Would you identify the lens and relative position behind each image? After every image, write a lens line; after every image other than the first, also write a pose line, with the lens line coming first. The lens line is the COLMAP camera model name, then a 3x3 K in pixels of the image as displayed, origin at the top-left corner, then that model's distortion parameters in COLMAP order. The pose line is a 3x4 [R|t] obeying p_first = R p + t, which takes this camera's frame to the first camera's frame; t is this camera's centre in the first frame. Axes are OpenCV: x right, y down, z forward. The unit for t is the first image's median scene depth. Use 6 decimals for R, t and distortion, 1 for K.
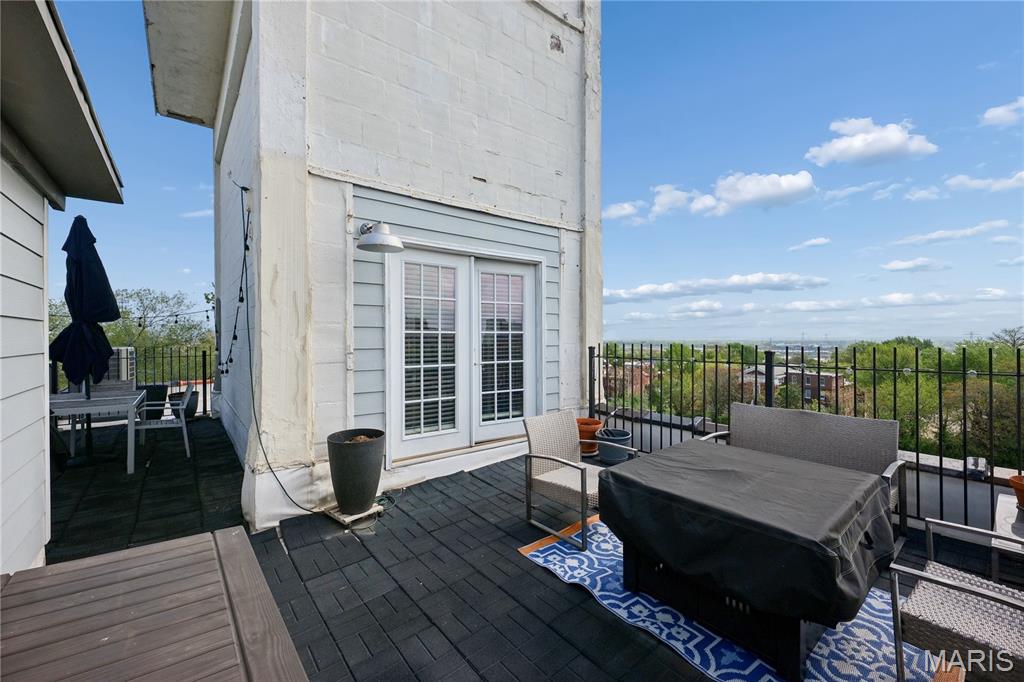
lens RADIAL K [[417.4, 0, 512.0], [0, 417.4, 341.0], [0, 0, 1]] dist [-0.001497, -0.000110]
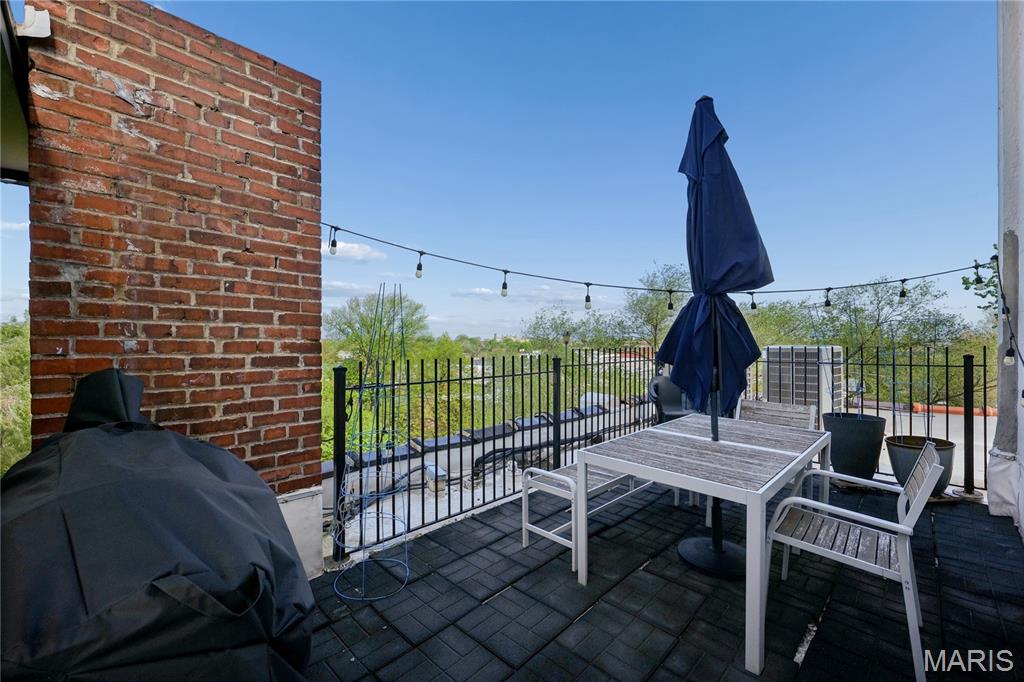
lens RADIAL K [[417.4, 0, 512.0], [0, 417.4, 341.0], [0, 0, 1]] dist [-0.001497, -0.000110]
pose [[0.113766, 0.000793, -0.993507, -0.516545], [-0.001887, 0.999998, 0.000582, 0.012306], [0.993506, 0.001809, 0.113768, 0.681083]]
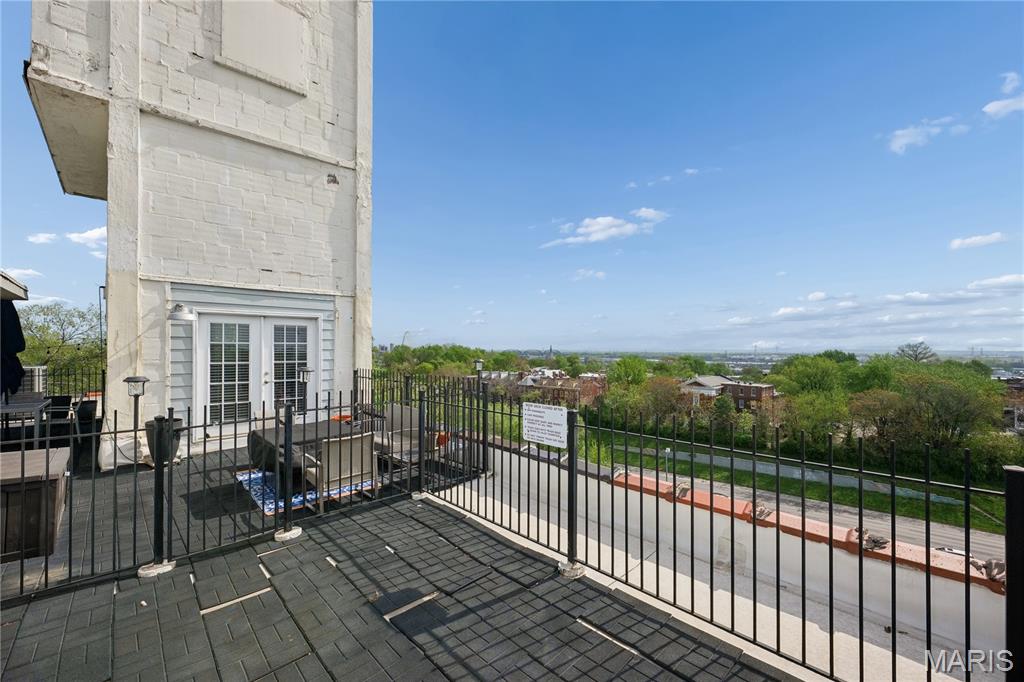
lens RADIAL K [[421.2, 0, 513.8], [0, 421.2, 350.8], [0, 0, 1]] dist [-0.000044, -0.000375]
pose [[0.996428, 0.006582, 0.084186, 0.630130], [-0.006414, 0.999977, -0.002257, -0.058989], [-0.084199, 0.001709, 0.996447, -0.621896]]
